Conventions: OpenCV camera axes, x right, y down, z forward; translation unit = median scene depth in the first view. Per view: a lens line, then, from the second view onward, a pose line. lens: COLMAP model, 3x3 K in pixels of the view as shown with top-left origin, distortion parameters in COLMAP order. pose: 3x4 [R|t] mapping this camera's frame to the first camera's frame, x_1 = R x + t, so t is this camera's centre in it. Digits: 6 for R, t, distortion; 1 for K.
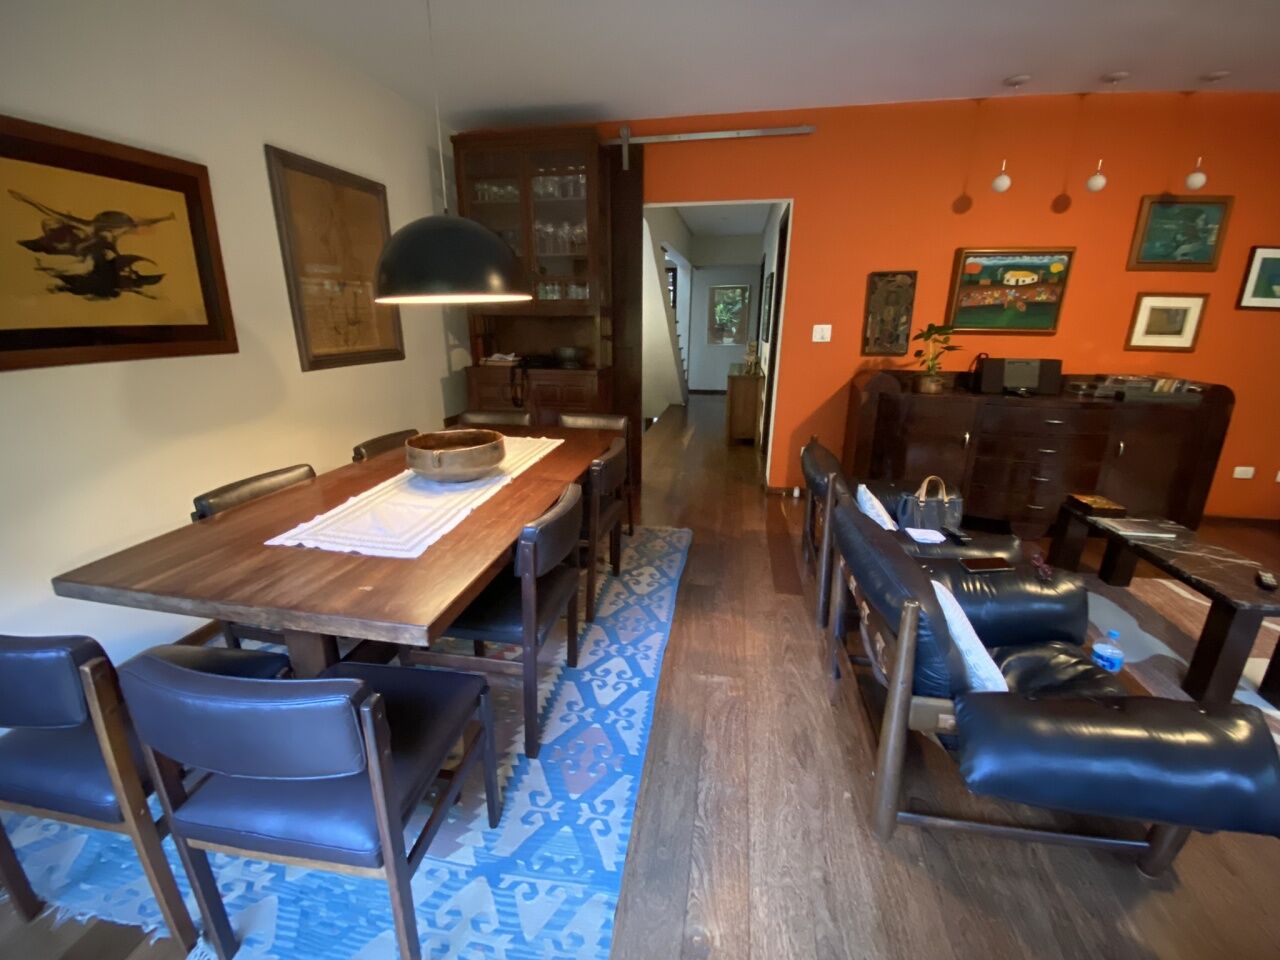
lens RADIAL K [[519.7, 0, 640.5], [0, 519.7, 470.9], [0, 0, 1]] dist [0.027801, -0.023300]
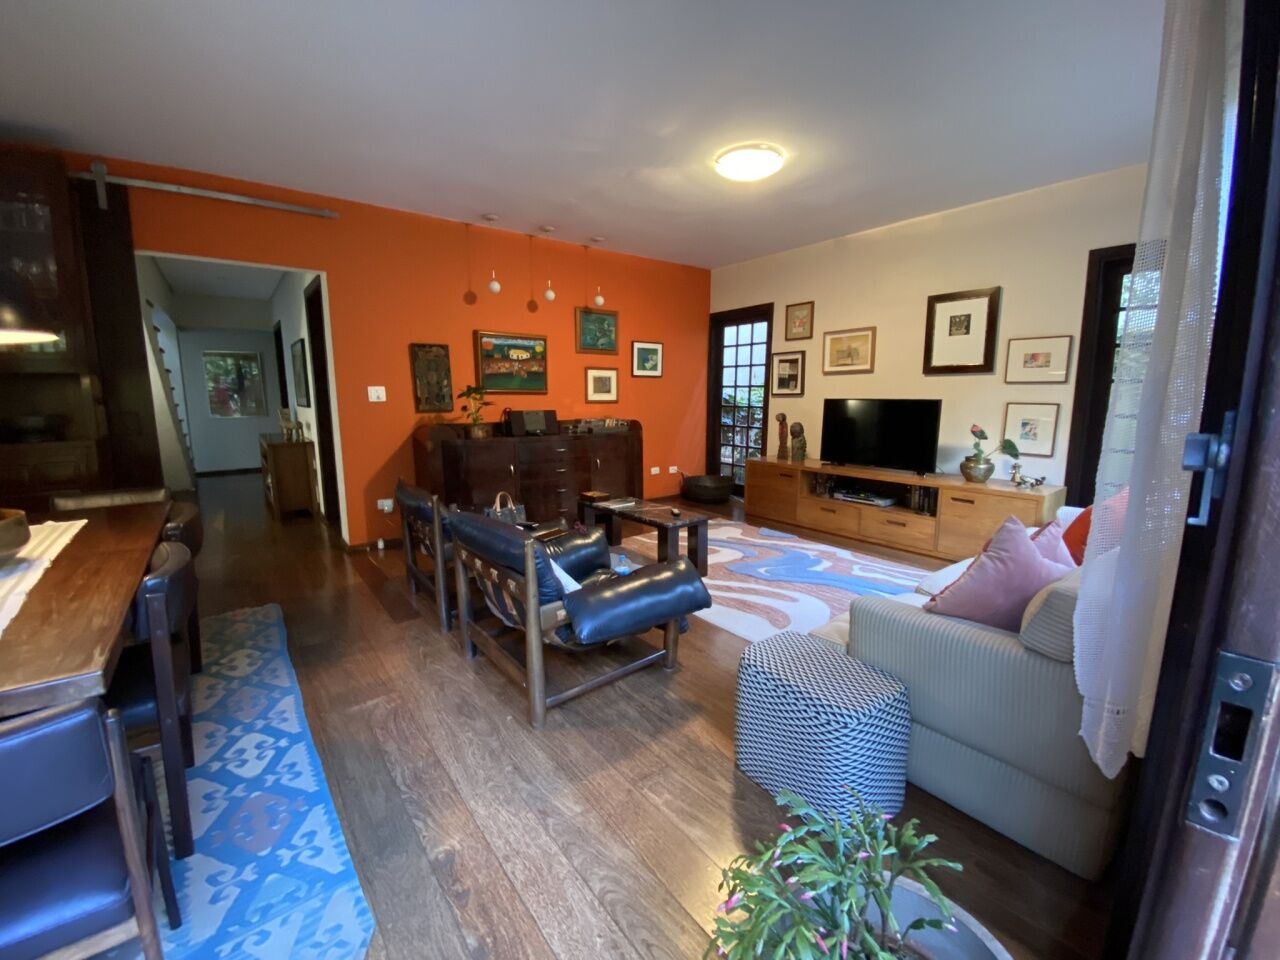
lens RADIAL K [[519.7, 0, 640.5], [0, 519.7, 470.9], [0, 0, 1]] dist [0.027801, -0.023300]
pose [[0.660002, -0.116965, 0.742103, -0.132564], [0.217979, 0.975126, -0.040171, 0.062605], [-0.718946, 0.188276, 0.669081, -0.106265]]
